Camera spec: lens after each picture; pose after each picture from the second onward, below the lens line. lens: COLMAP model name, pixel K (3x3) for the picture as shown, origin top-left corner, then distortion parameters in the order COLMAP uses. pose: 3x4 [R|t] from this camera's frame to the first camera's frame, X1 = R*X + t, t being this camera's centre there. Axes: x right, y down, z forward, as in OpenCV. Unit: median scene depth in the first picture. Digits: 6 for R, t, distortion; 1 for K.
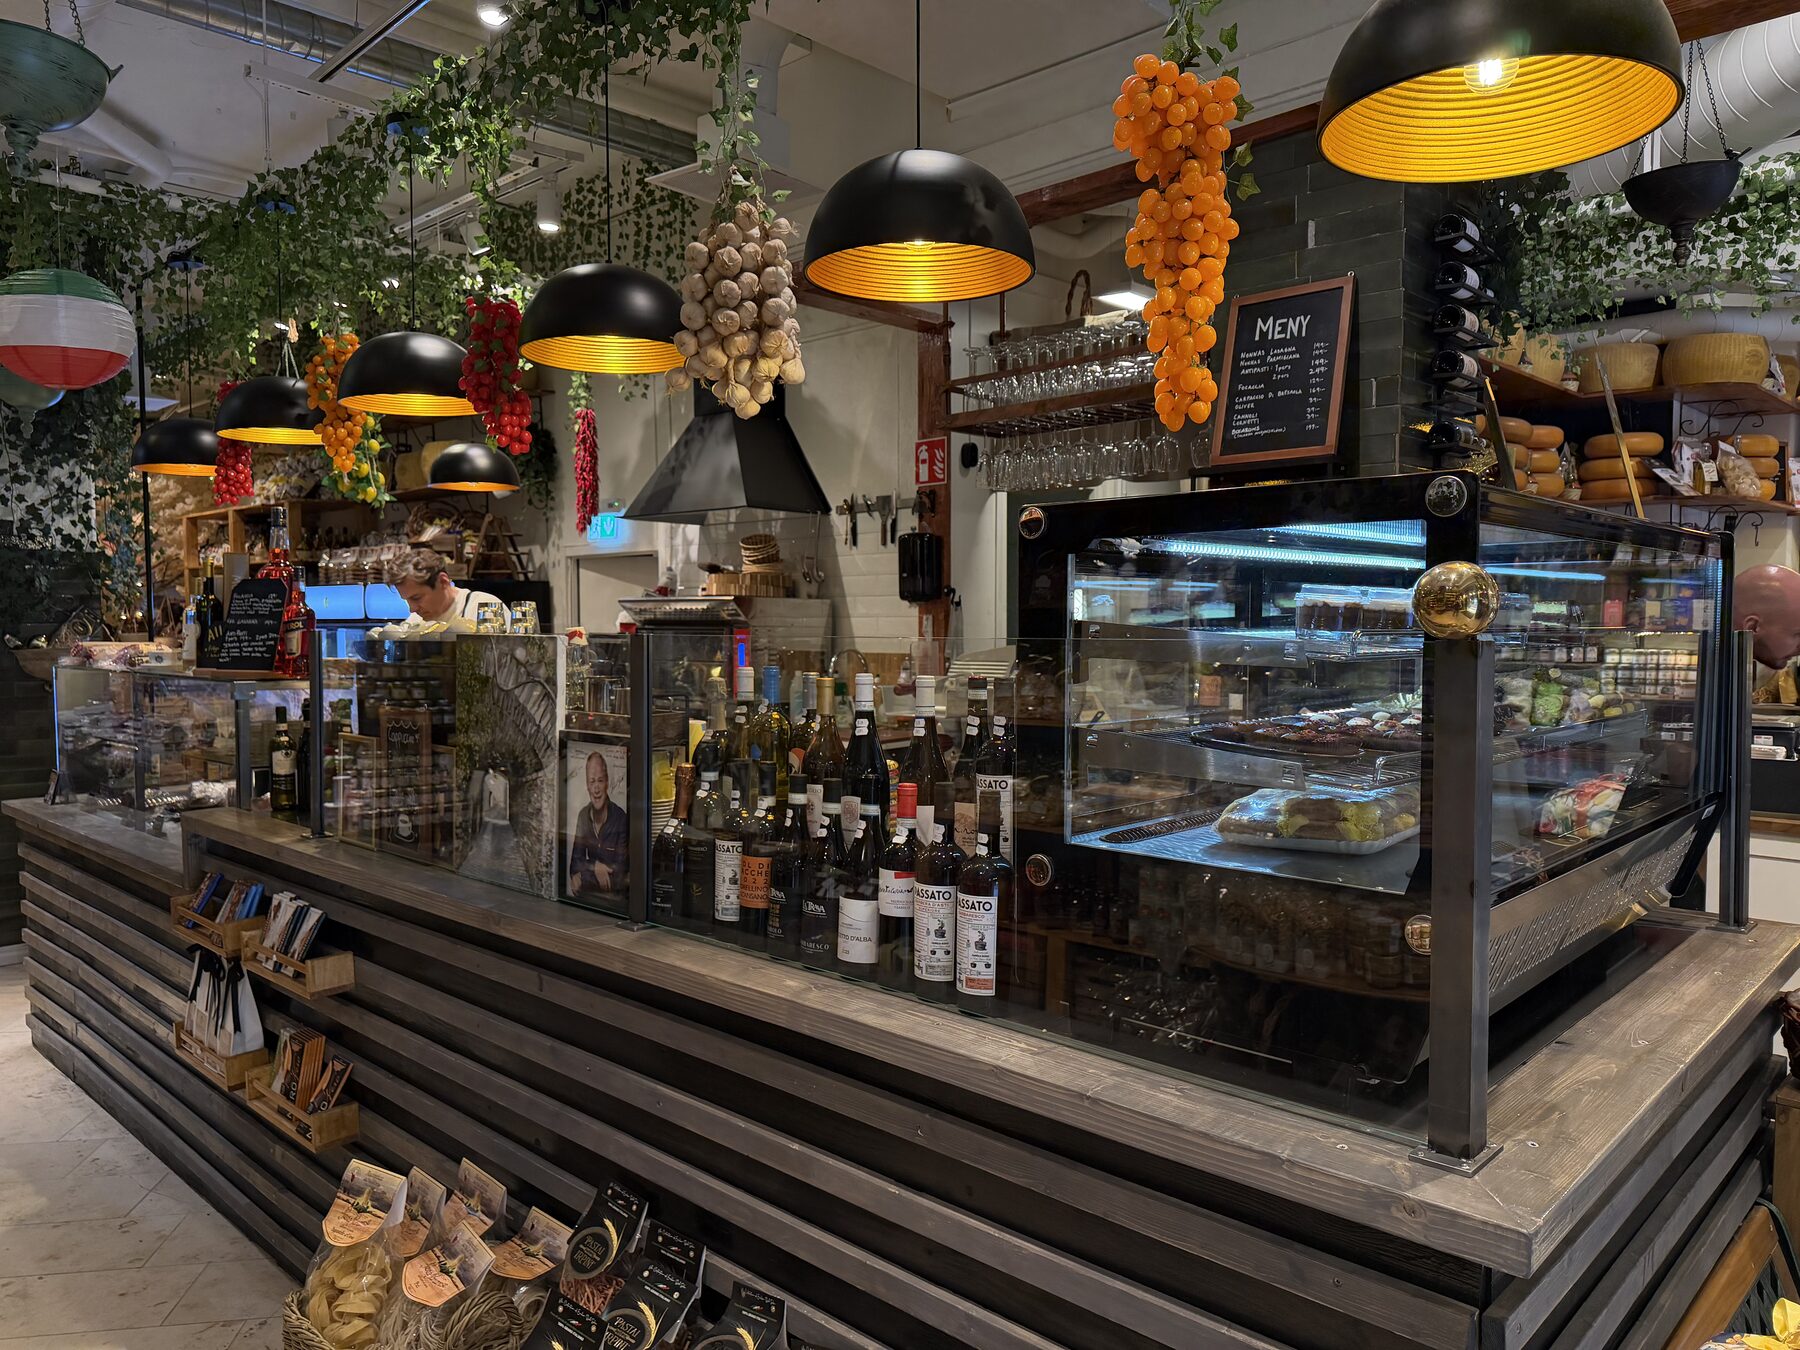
lens RADIAL K [[1238.0, 0, 900.0], [0, 1238.0, 675.0], [0, 0, 1]] dist [0.105358, -0.134830]
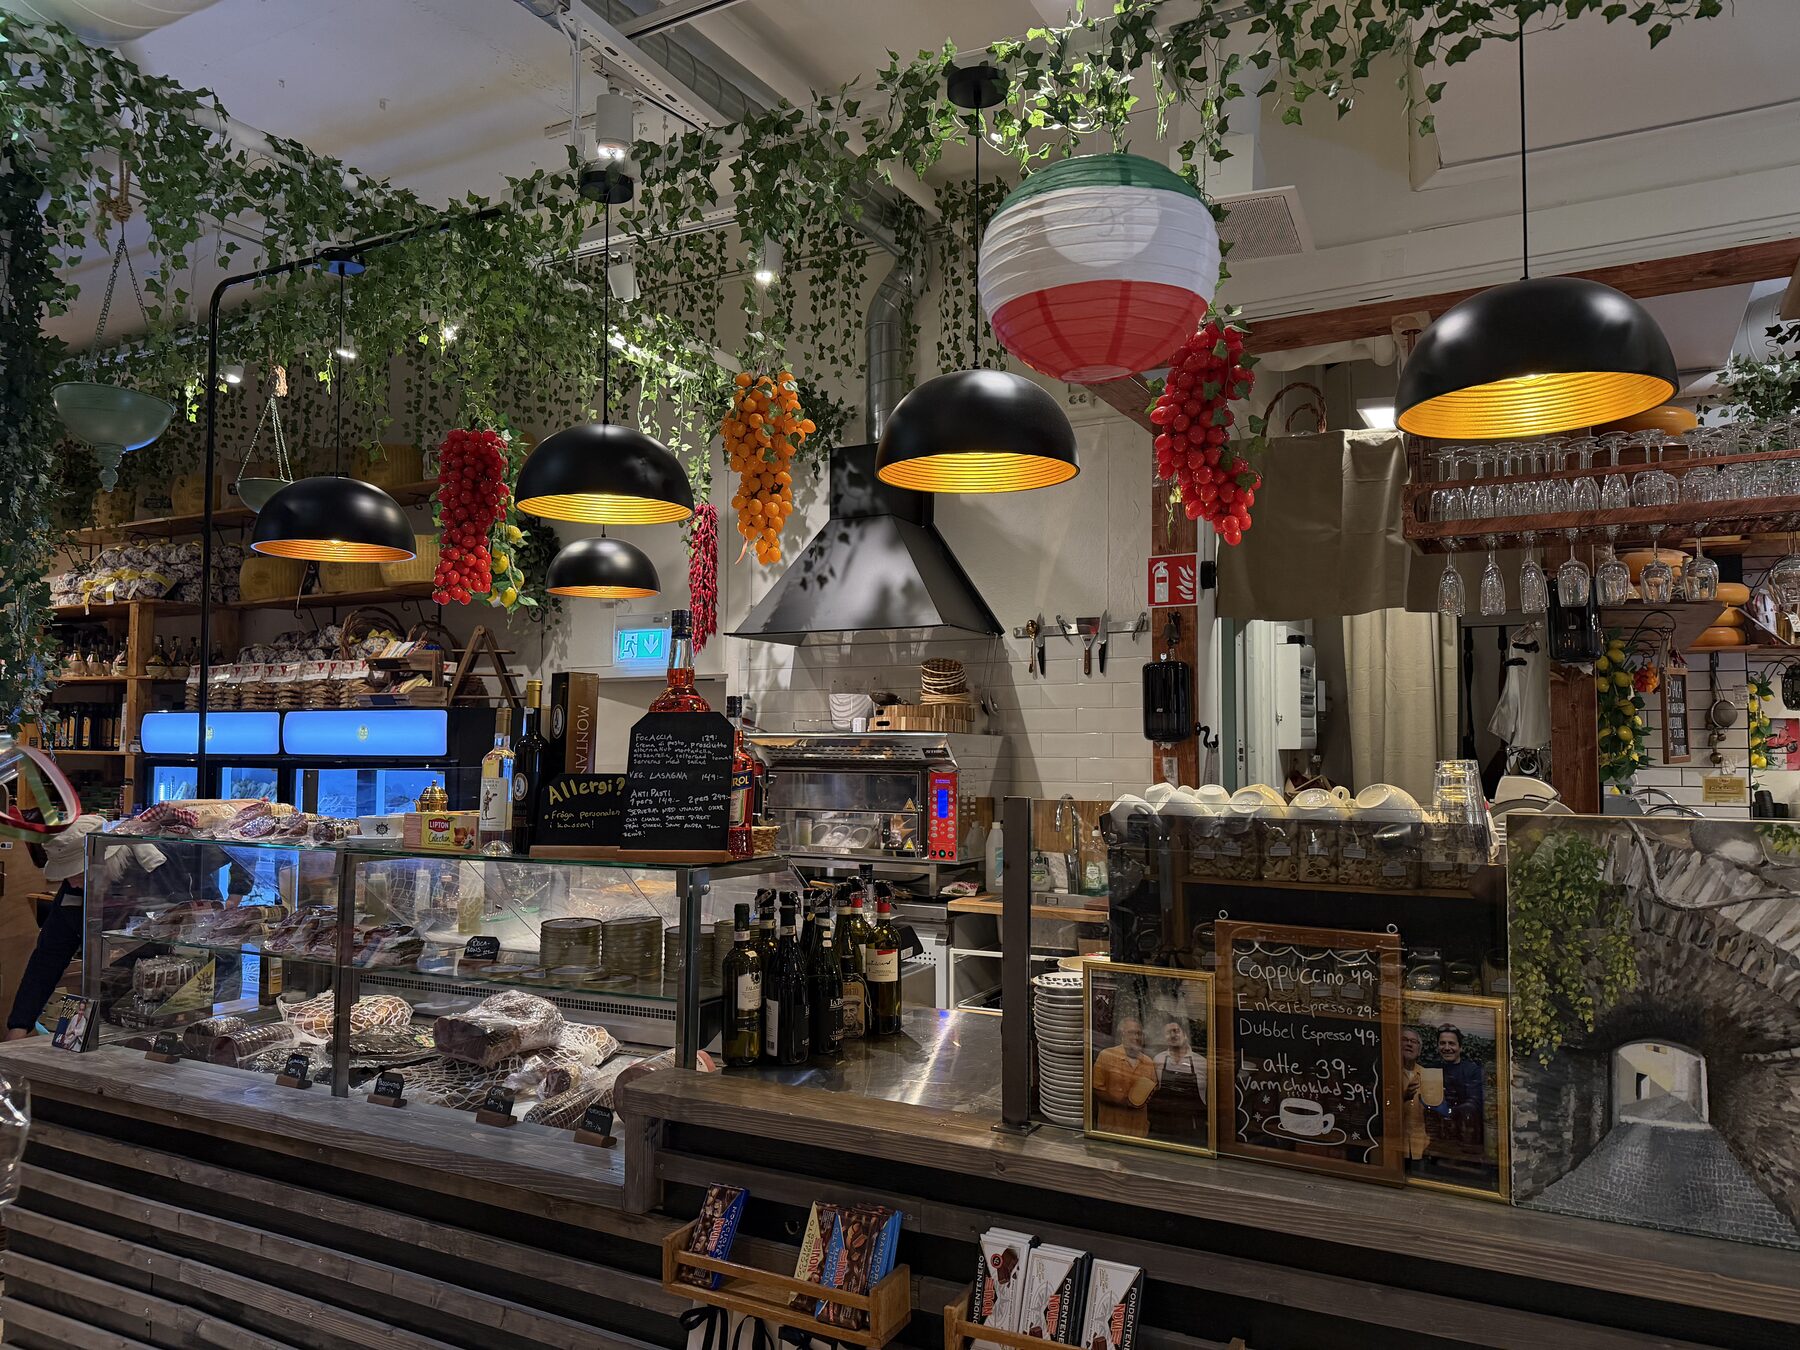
lens RADIAL K [[1238.0, 0, 900.0], [0, 1238.0, 675.0], [0, 0, 1]] dist [0.105358, -0.134830]
pose [[0.963460, 0.020568, 0.267061, -0.360538], [0.006969, 0.994785, -0.101756, -0.017245], [-0.267761, 0.099899, 0.958292, 0.206124]]
